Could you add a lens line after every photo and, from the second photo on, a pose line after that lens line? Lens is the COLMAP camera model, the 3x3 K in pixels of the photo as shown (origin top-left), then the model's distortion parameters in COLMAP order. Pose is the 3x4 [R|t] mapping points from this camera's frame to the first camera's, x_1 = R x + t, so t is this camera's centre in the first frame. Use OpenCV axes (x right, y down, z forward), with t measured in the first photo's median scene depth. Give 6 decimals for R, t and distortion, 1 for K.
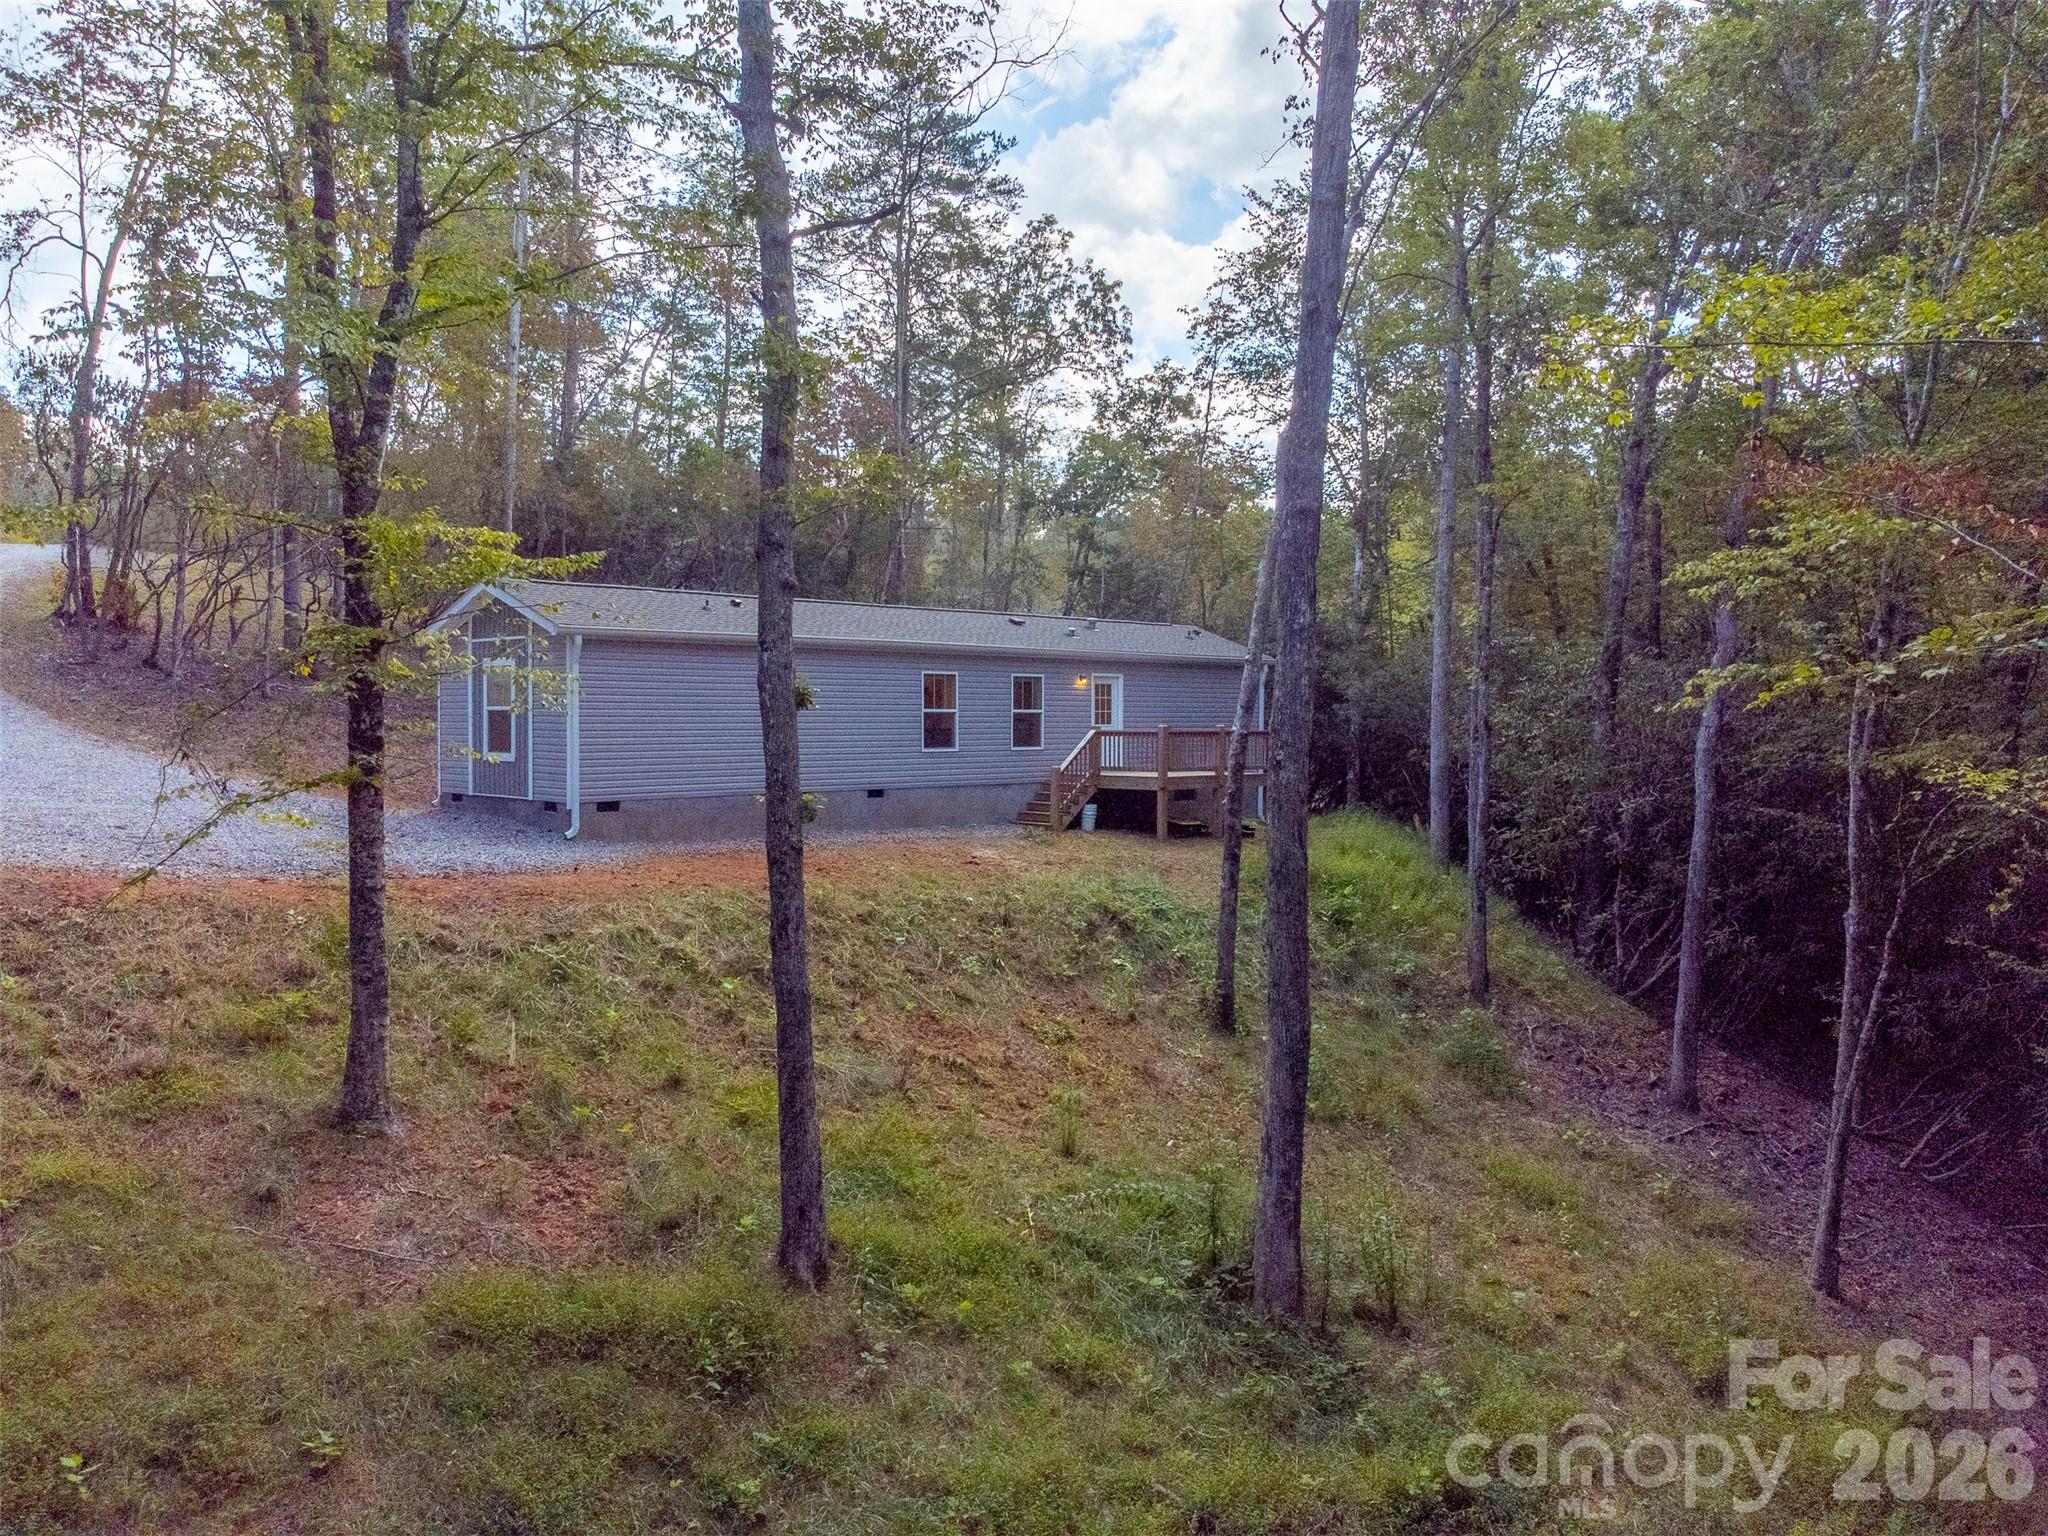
lens RADIAL K [[1539.7, 0, 1021.6], [0, 1539.7, 751.7], [0, 0, 1]] dist [0.020528, 0.002222]
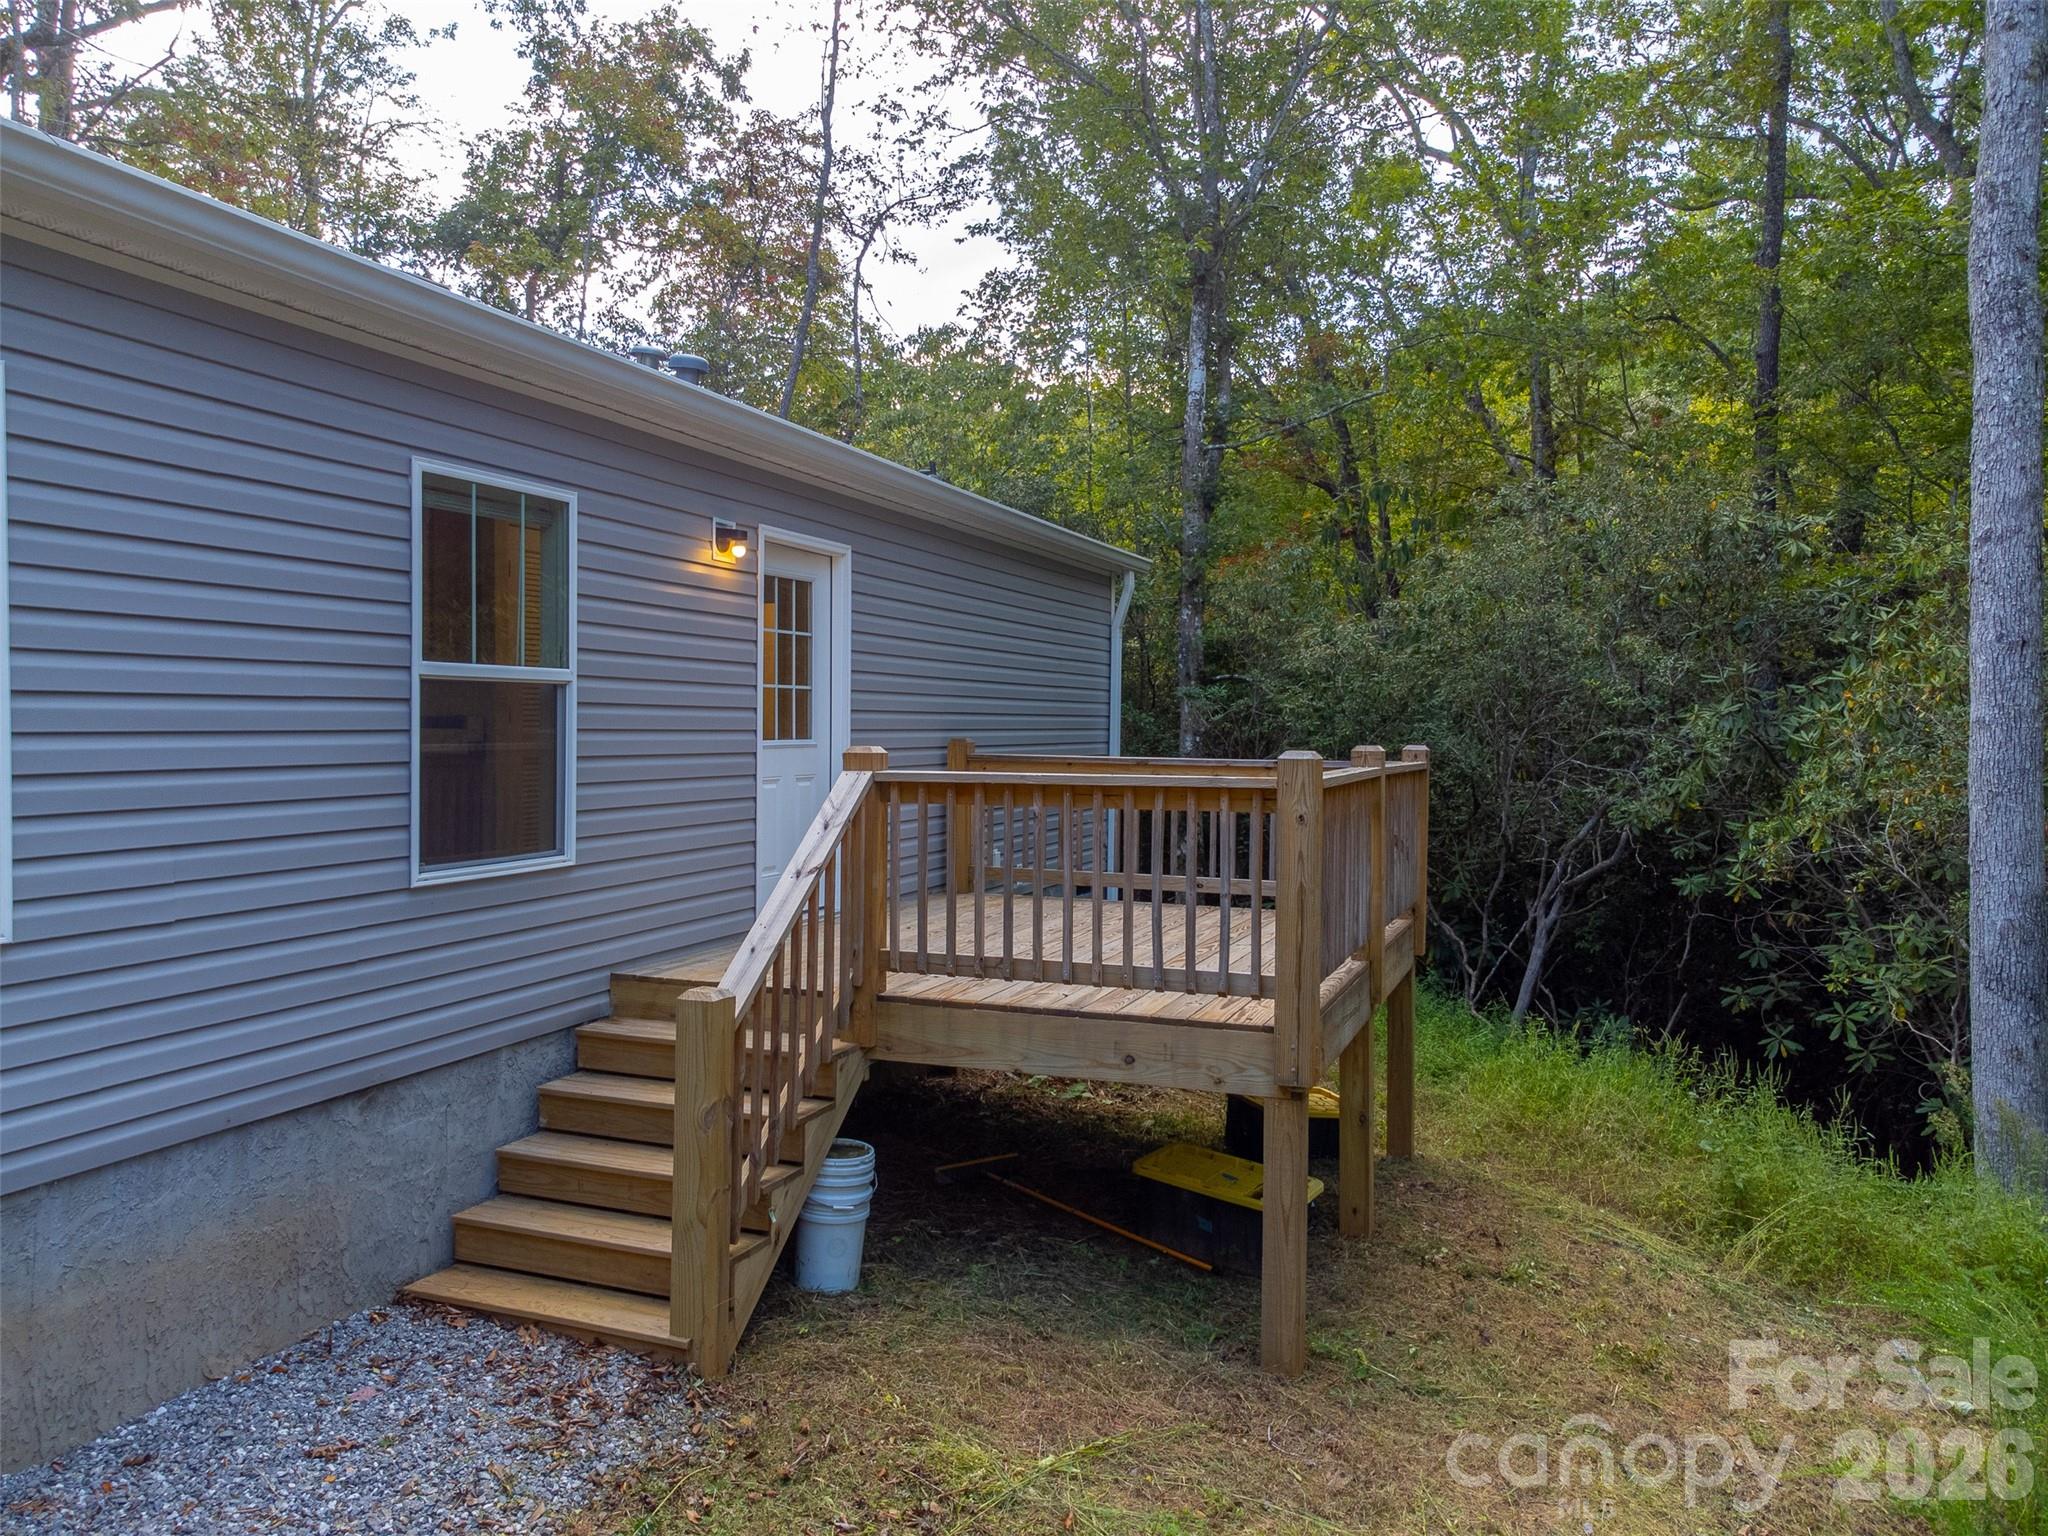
lens RADIAL K [[1539.7, 0, 1021.6], [0, 1539.7, 751.7], [0, 0, 1]] dist [0.020528, 0.002222]
pose [[0.914291, -0.001569, 0.405054, -0.013783], [0.002231, 0.999997, -0.001162, -0.016404], [-0.405051, 0.001966, 0.914292, 0.820419]]
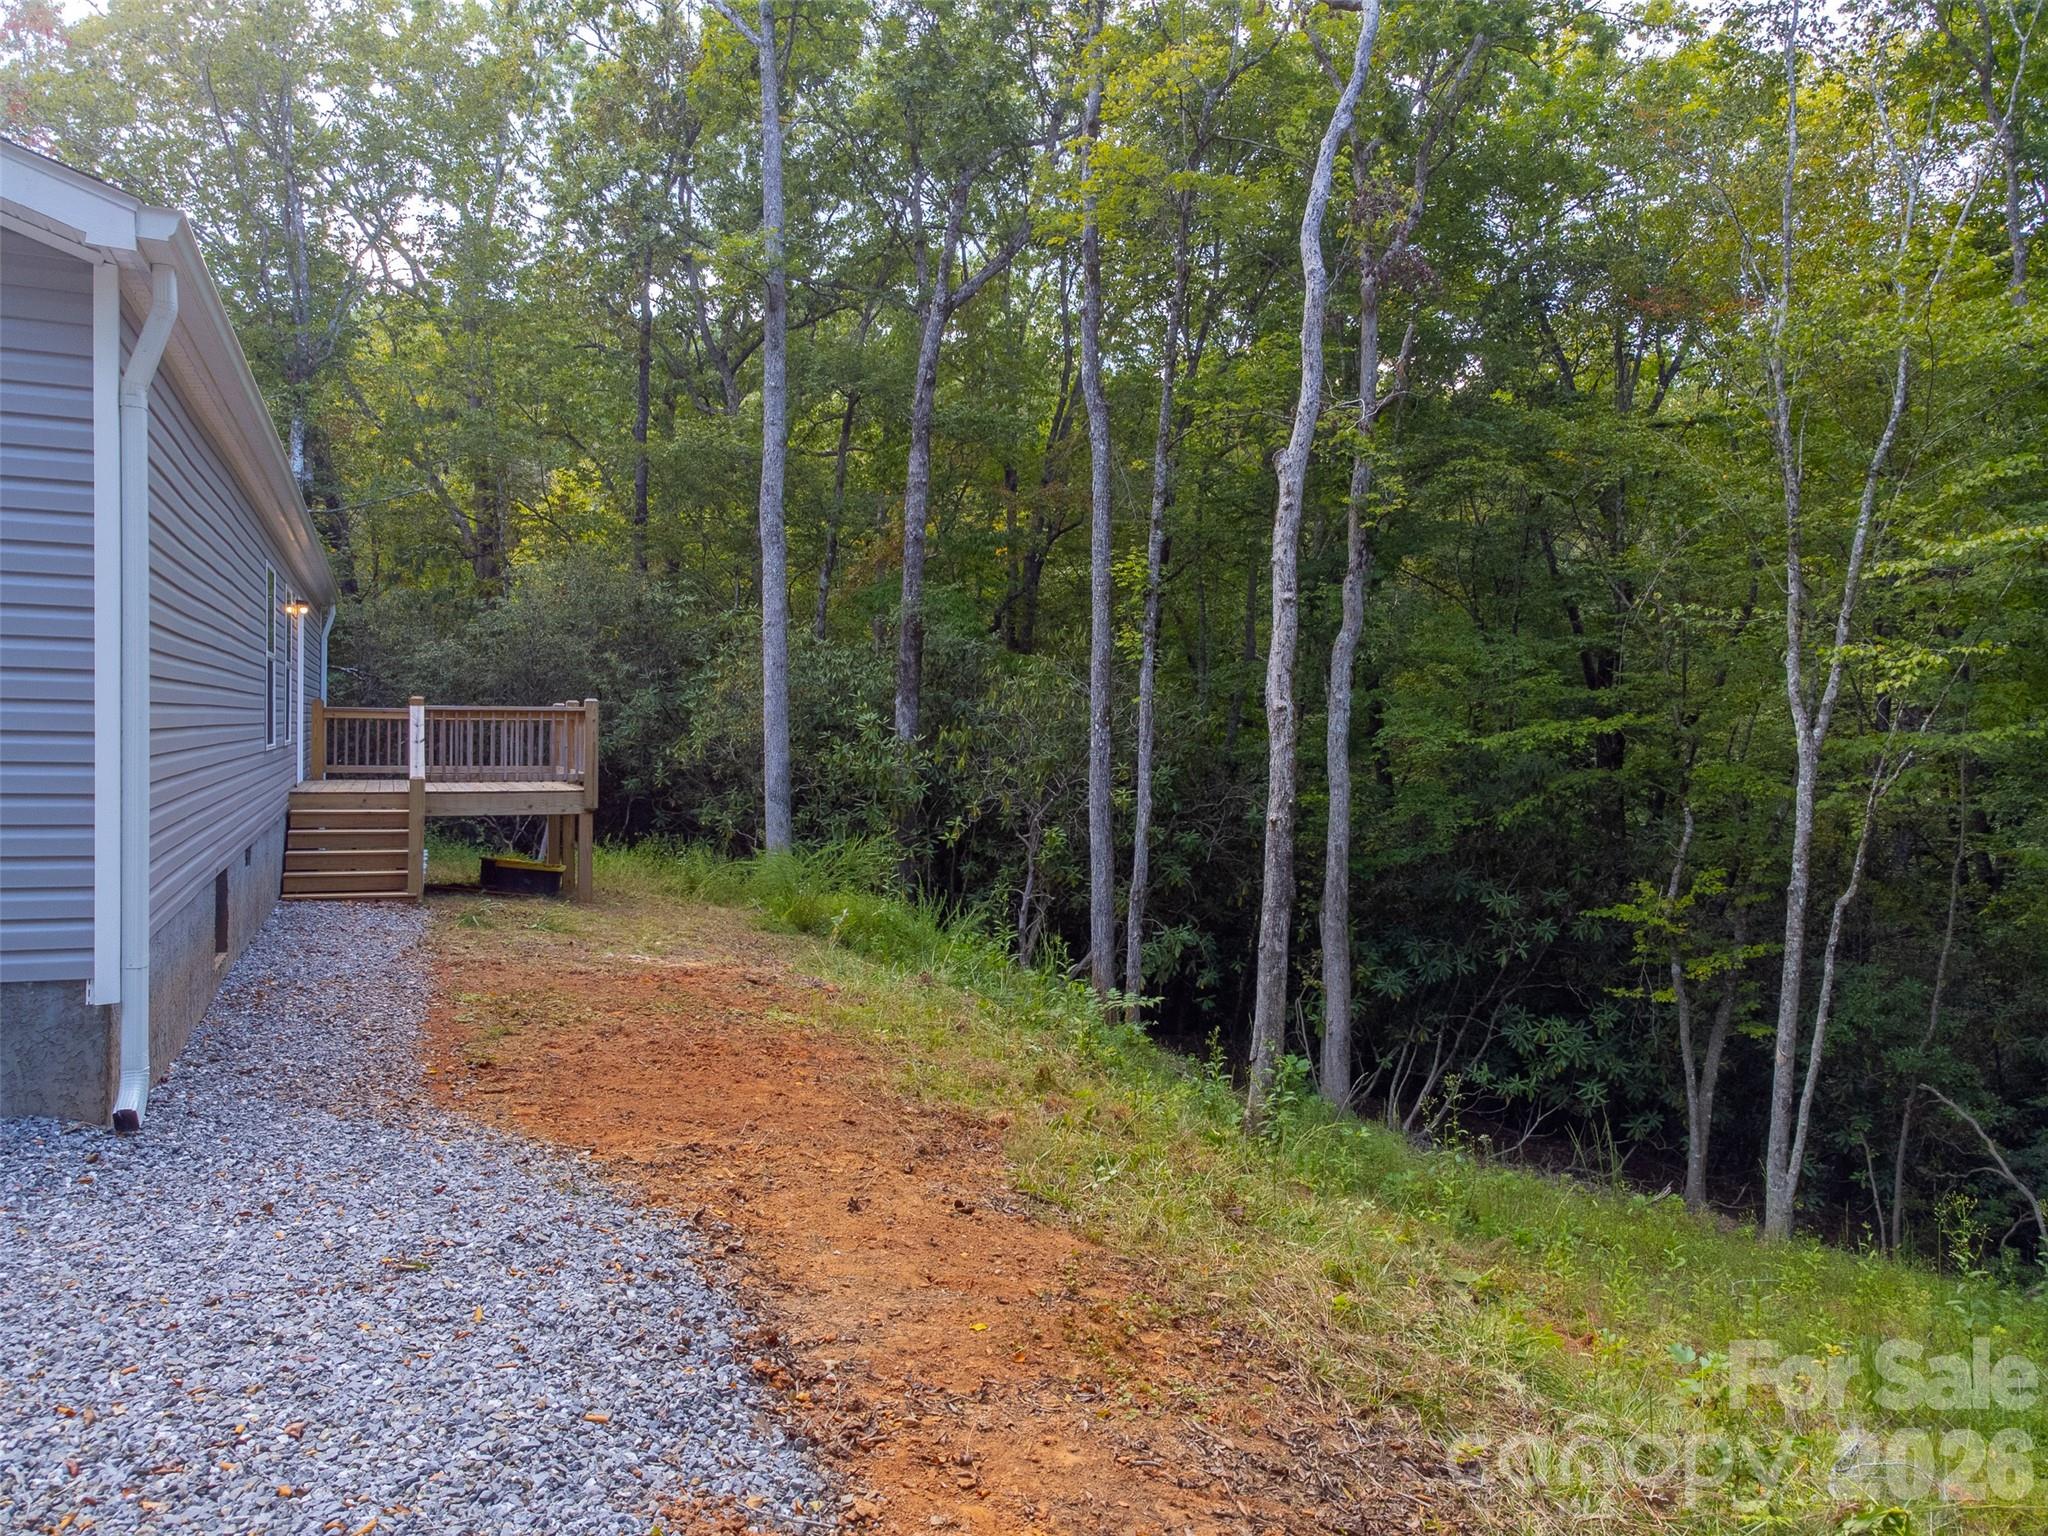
lens RADIAL K [[1539.7, 0, 1021.6], [0, 1539.7, 751.7], [0, 0, 1]] dist [0.020528, 0.002222]
pose [[0.395348, -0.014324, 0.918420, -0.362996], [0.010971, 0.999881, 0.010871, -0.002014], [-0.918466, 0.005778, 0.395458, 0.609245]]
